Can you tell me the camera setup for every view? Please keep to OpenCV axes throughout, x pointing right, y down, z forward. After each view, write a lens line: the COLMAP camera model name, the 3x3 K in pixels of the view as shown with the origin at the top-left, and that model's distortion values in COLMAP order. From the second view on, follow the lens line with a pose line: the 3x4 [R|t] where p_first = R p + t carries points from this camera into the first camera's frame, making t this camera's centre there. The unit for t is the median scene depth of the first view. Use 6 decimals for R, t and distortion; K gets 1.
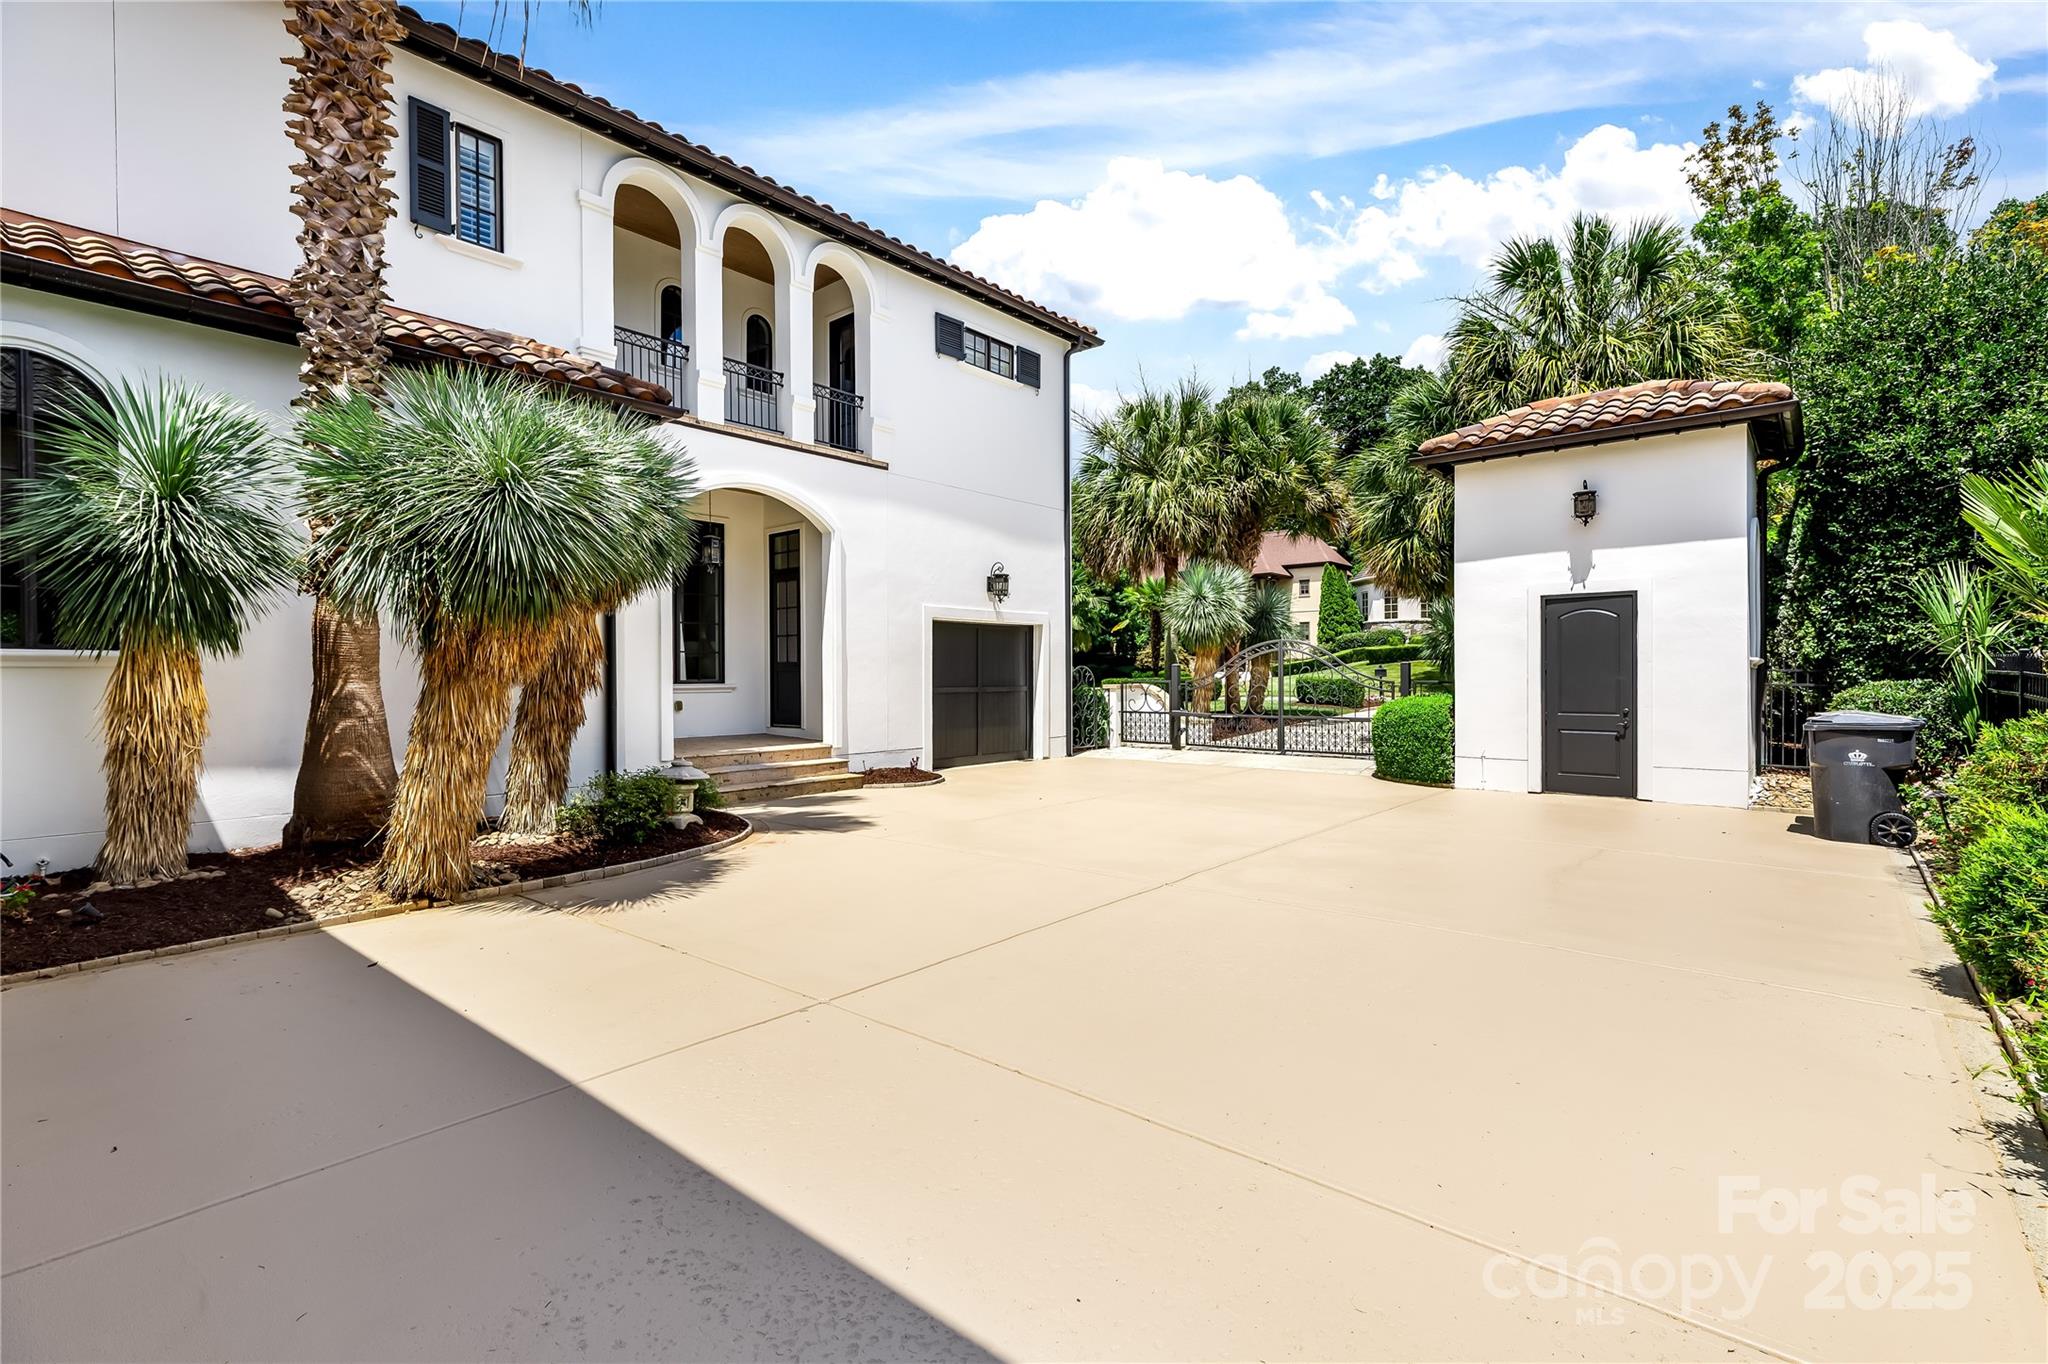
lens RADIAL K [[917.5, 0, 1024.0], [0, 917.5, 682.0], [0, 0, 1]] dist [-0.000064, 0.000056]
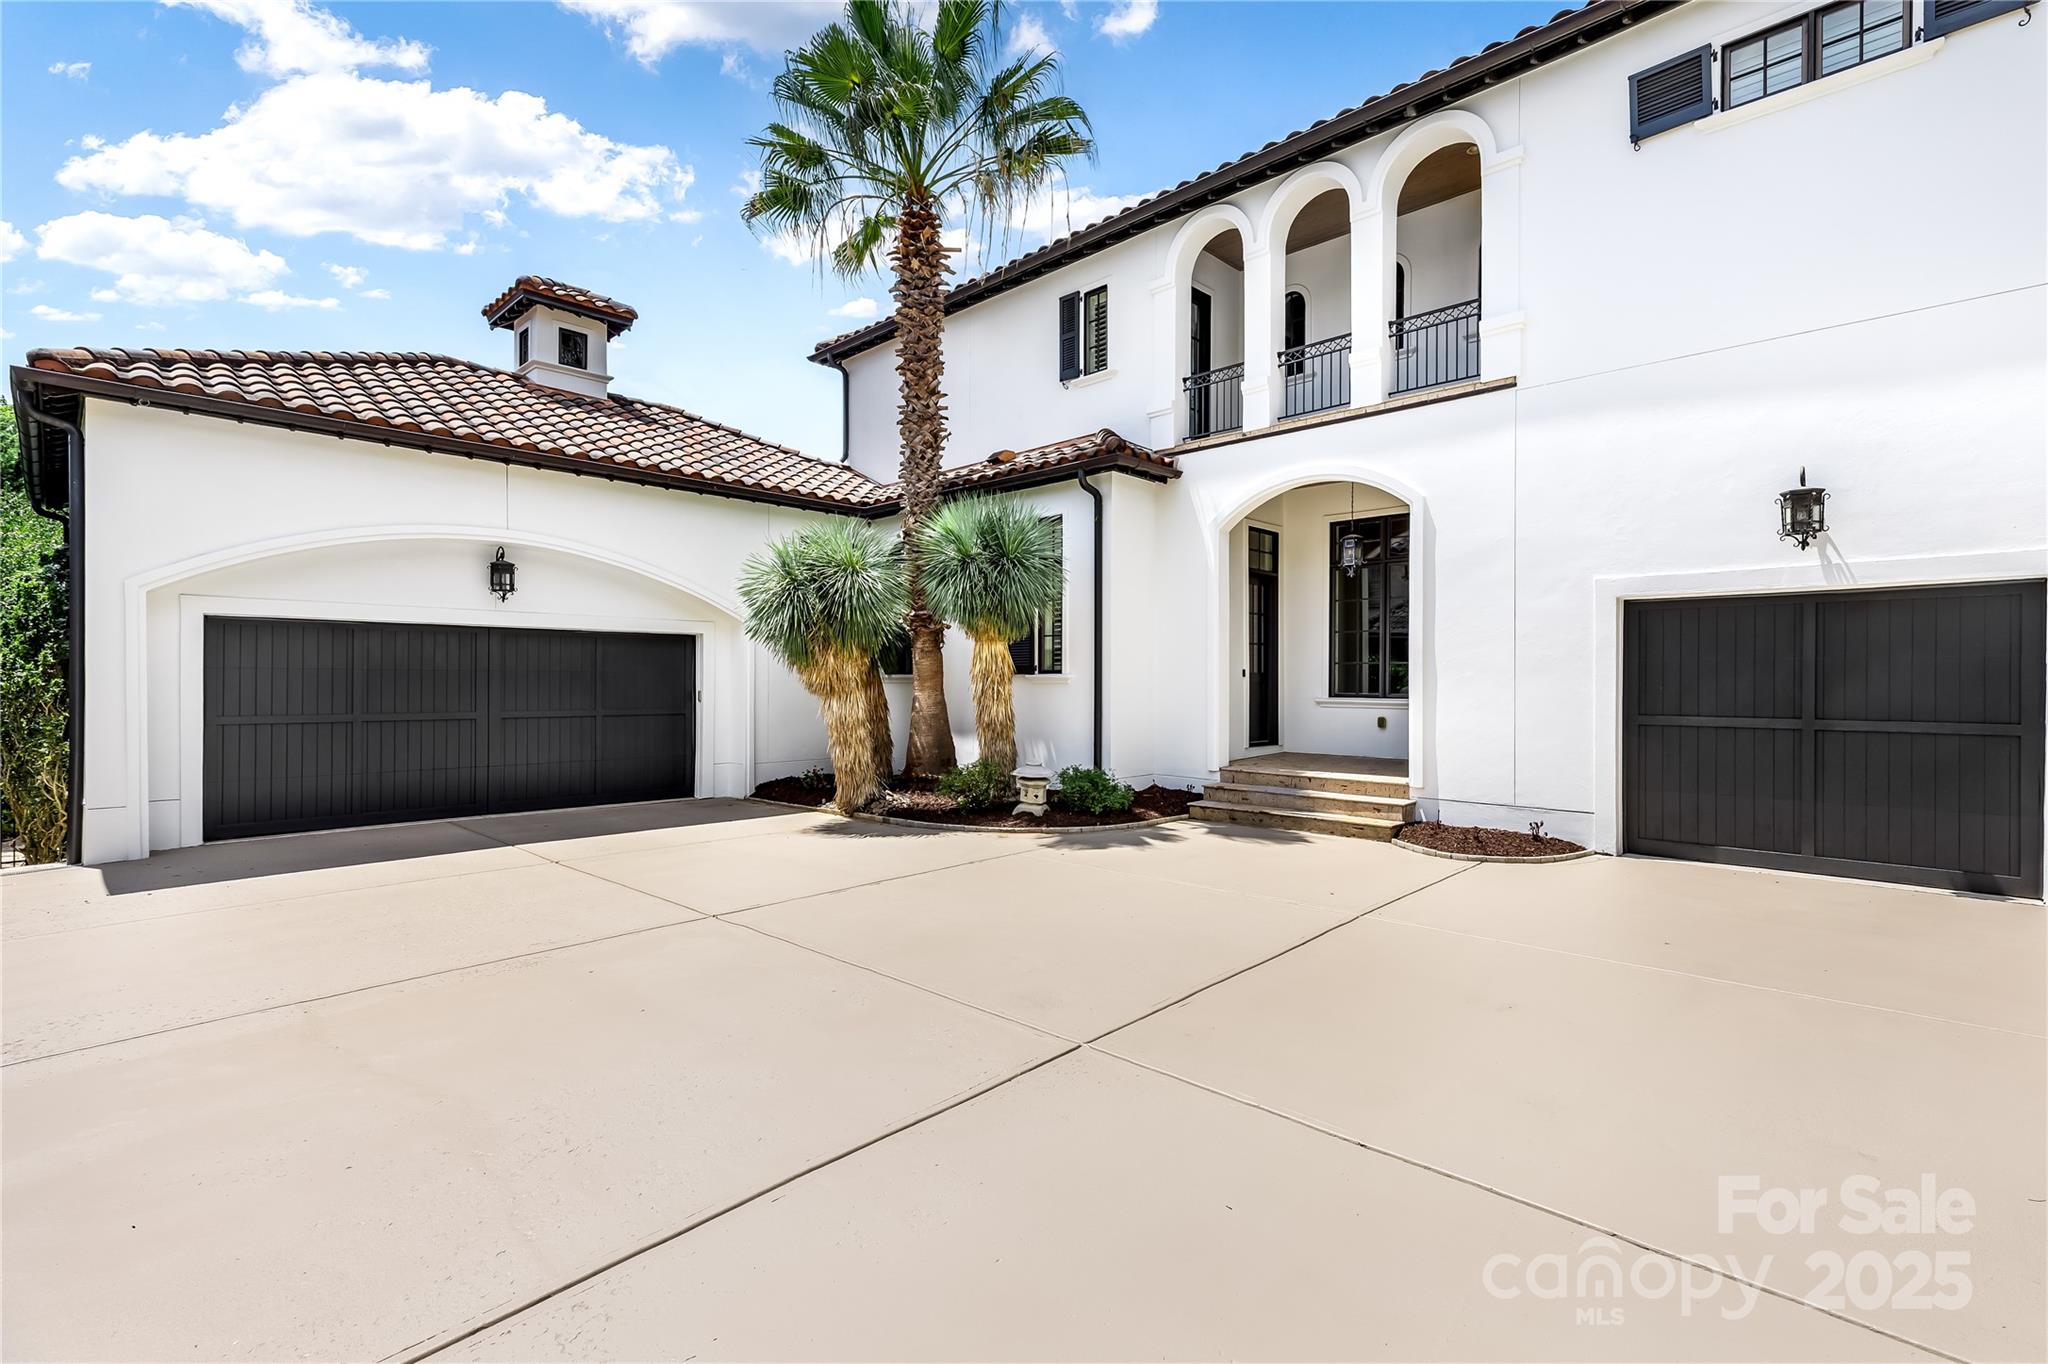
lens RADIAL K [[917.5, 0, 1024.0], [0, 917.5, 682.0], [0, 0, 1]] dist [-0.000064, 0.000056]
pose [[-0.061893, 0.004969, -0.998070, 0.513351], [-0.009723, 0.999937, 0.005581, -0.014805], [0.998035, 0.010050, -0.061841, 0.648019]]
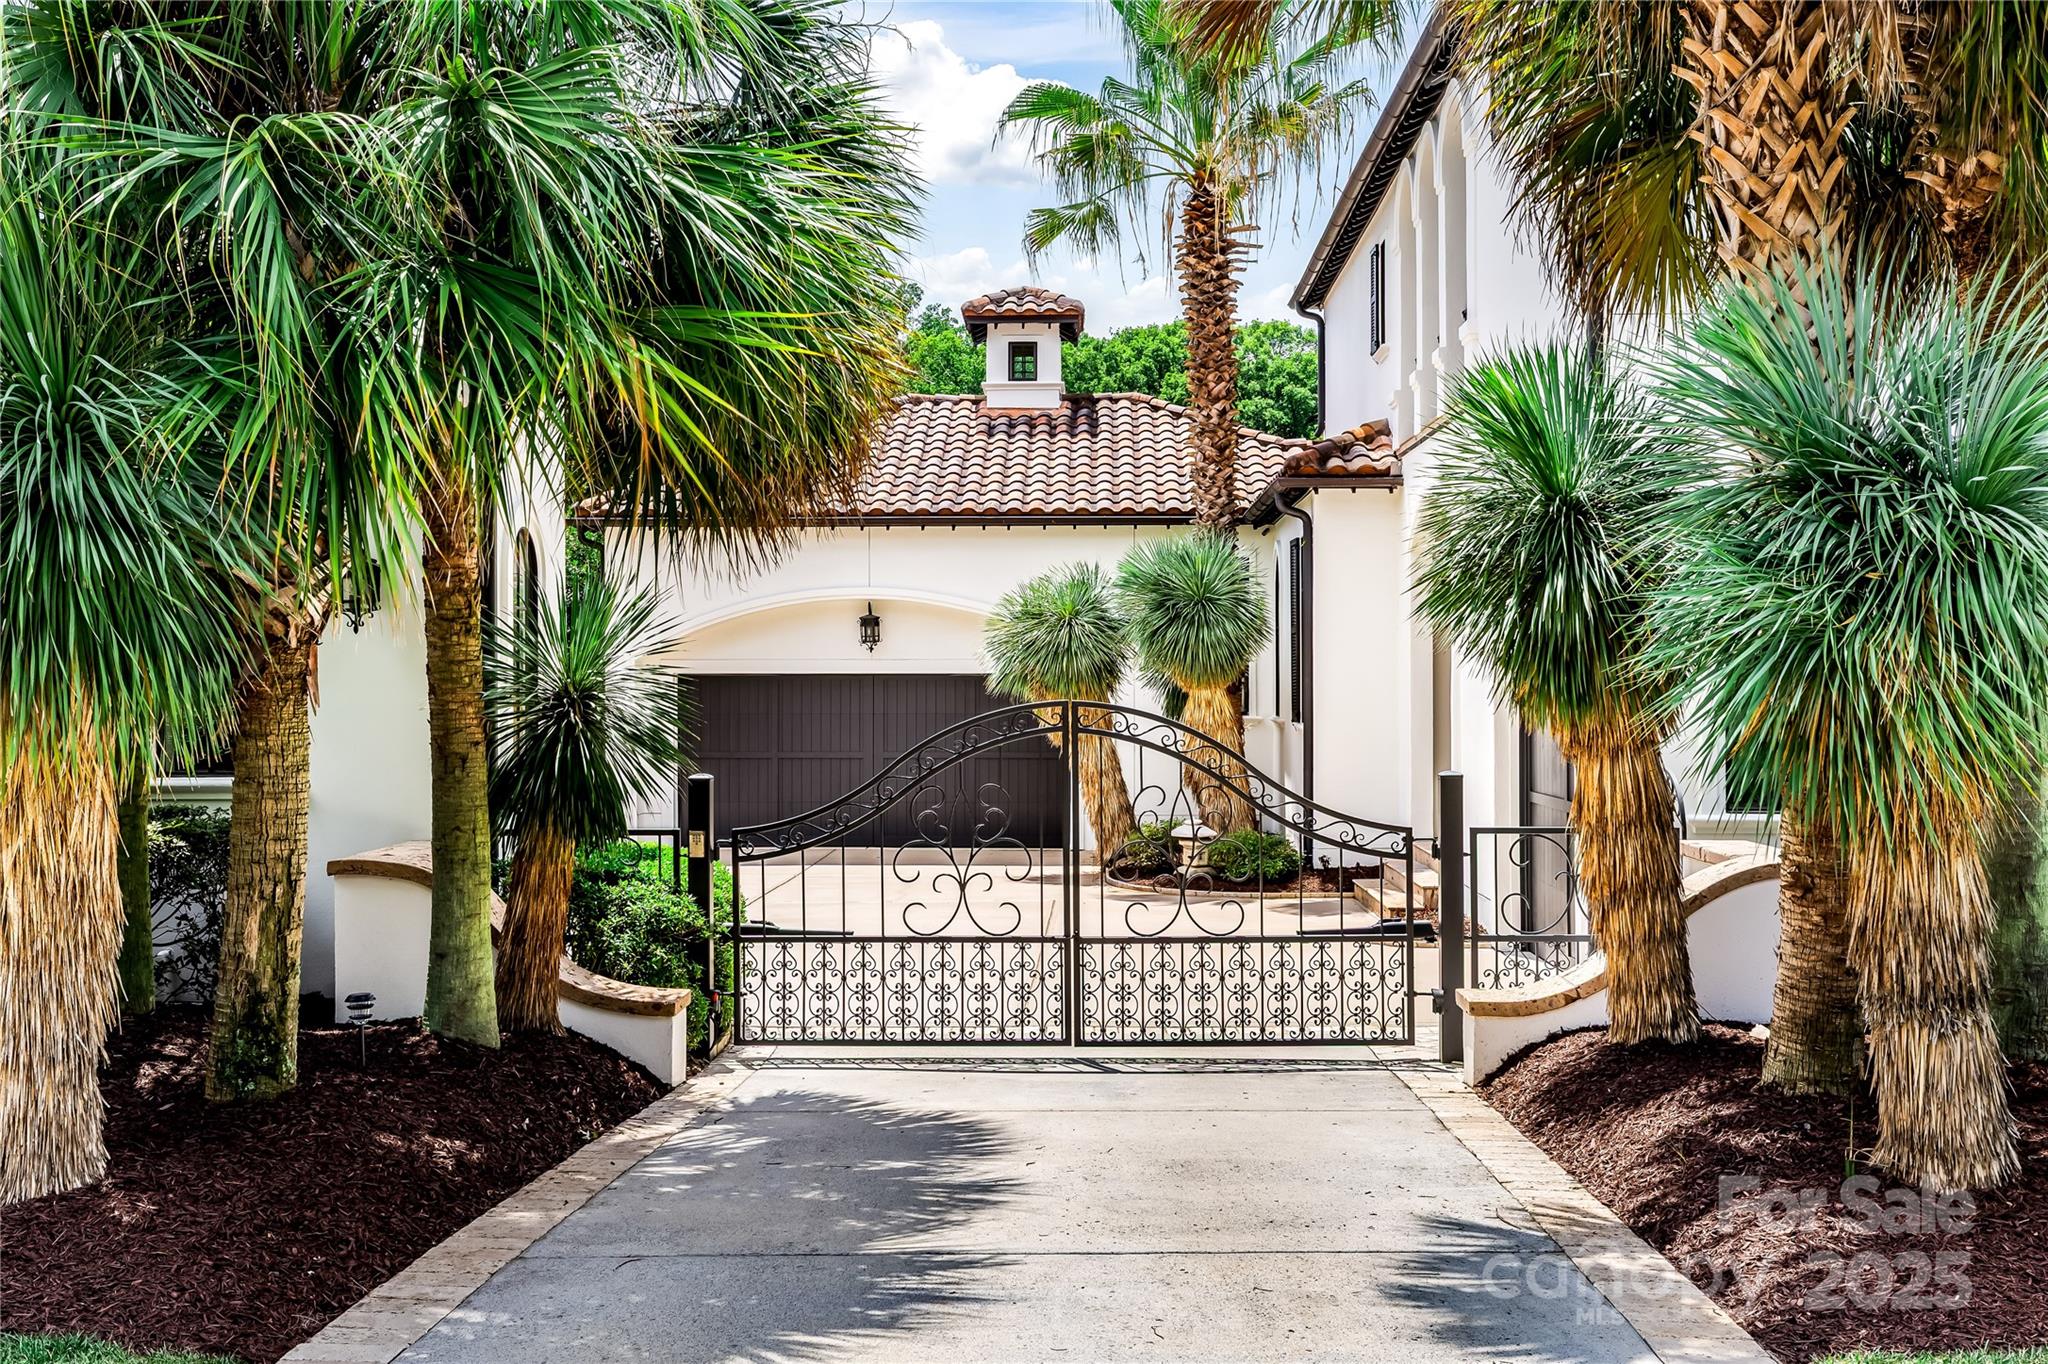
lens RADIAL K [[1743.6, 0, 1024.0], [0, 1743.6, 682.0], [0, 0, 1]] dist [0.003897, 0.002565]
pose [[-0.764711, 0.010450, -0.644289, 0.716492], [0.003667, 0.999923, 0.011866, -0.068172], [0.644363, 0.006711, -0.764690, 1.546682]]
